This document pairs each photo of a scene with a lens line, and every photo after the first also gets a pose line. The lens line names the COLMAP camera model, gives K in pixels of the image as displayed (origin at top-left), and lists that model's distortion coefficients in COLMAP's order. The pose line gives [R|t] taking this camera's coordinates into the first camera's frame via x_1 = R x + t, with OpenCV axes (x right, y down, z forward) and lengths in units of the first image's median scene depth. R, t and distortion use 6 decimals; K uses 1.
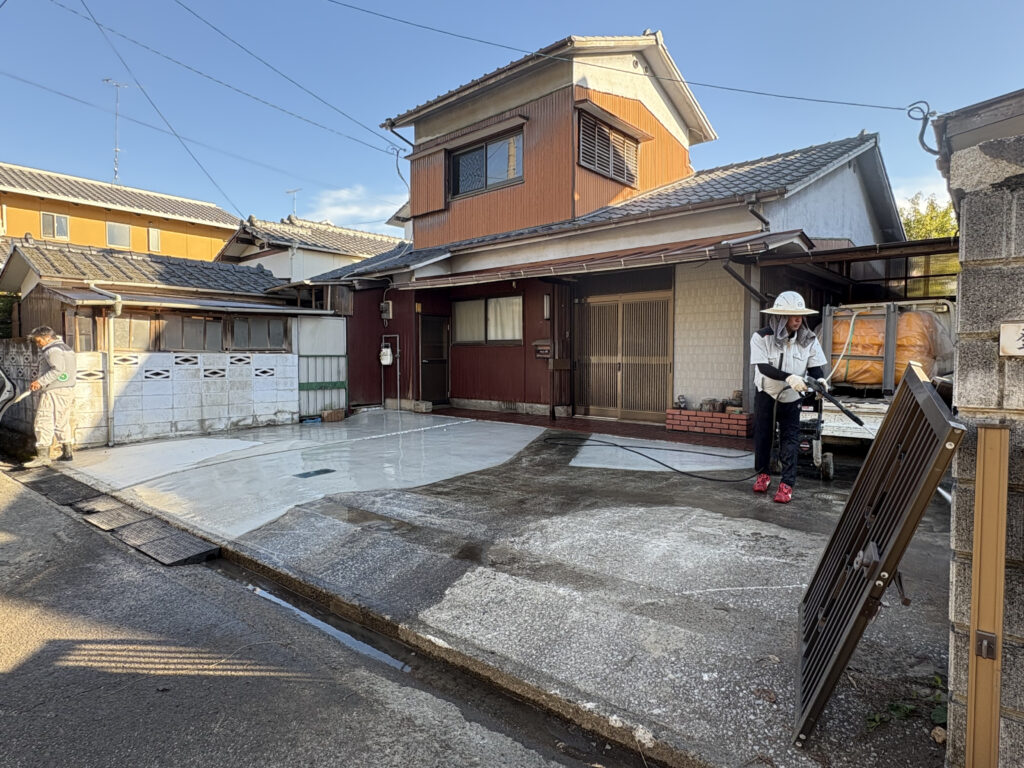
lens RADIAL K [[612.2, 0, 512.0], [0, 612.2, 384.0], [0, 0, 1]] dist [0.002876, 0.001658]
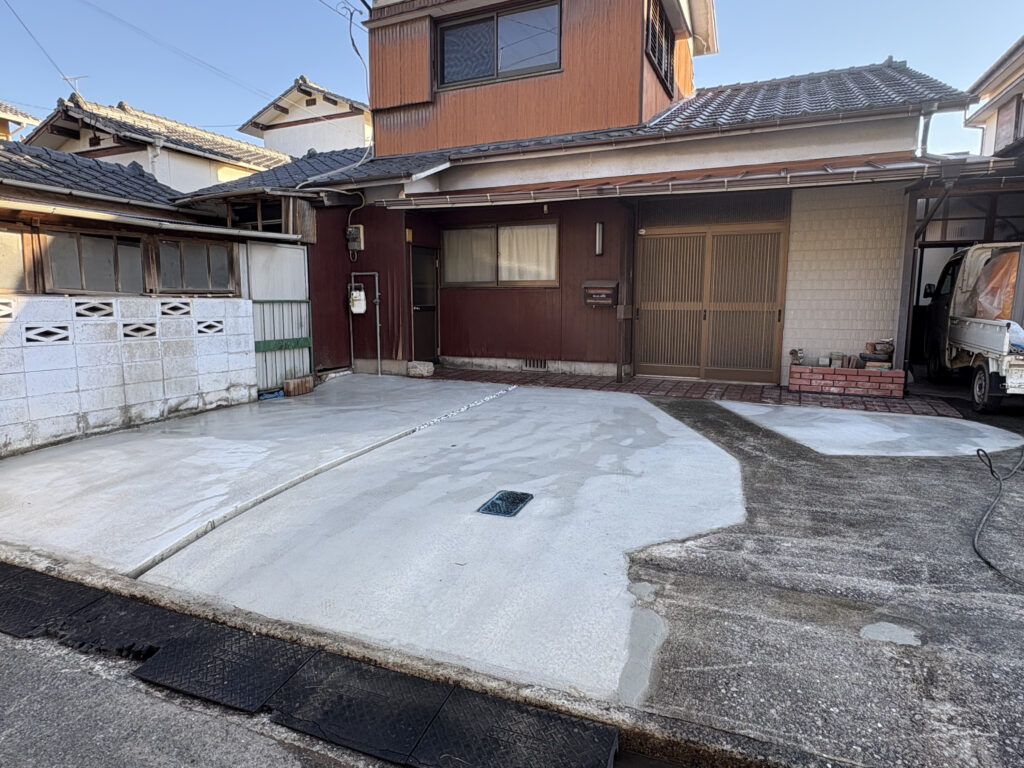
lens RADIAL K [[612.2, 0, 512.0], [0, 612.2, 384.0], [0, 0, 1]] dist [0.002876, 0.001658]
pose [[0.948322, -0.042720, 0.314421, -0.285619], [0.014151, 0.995604, 0.092590, -0.013468], [-0.316994, -0.083356, 0.944757, 0.257868]]
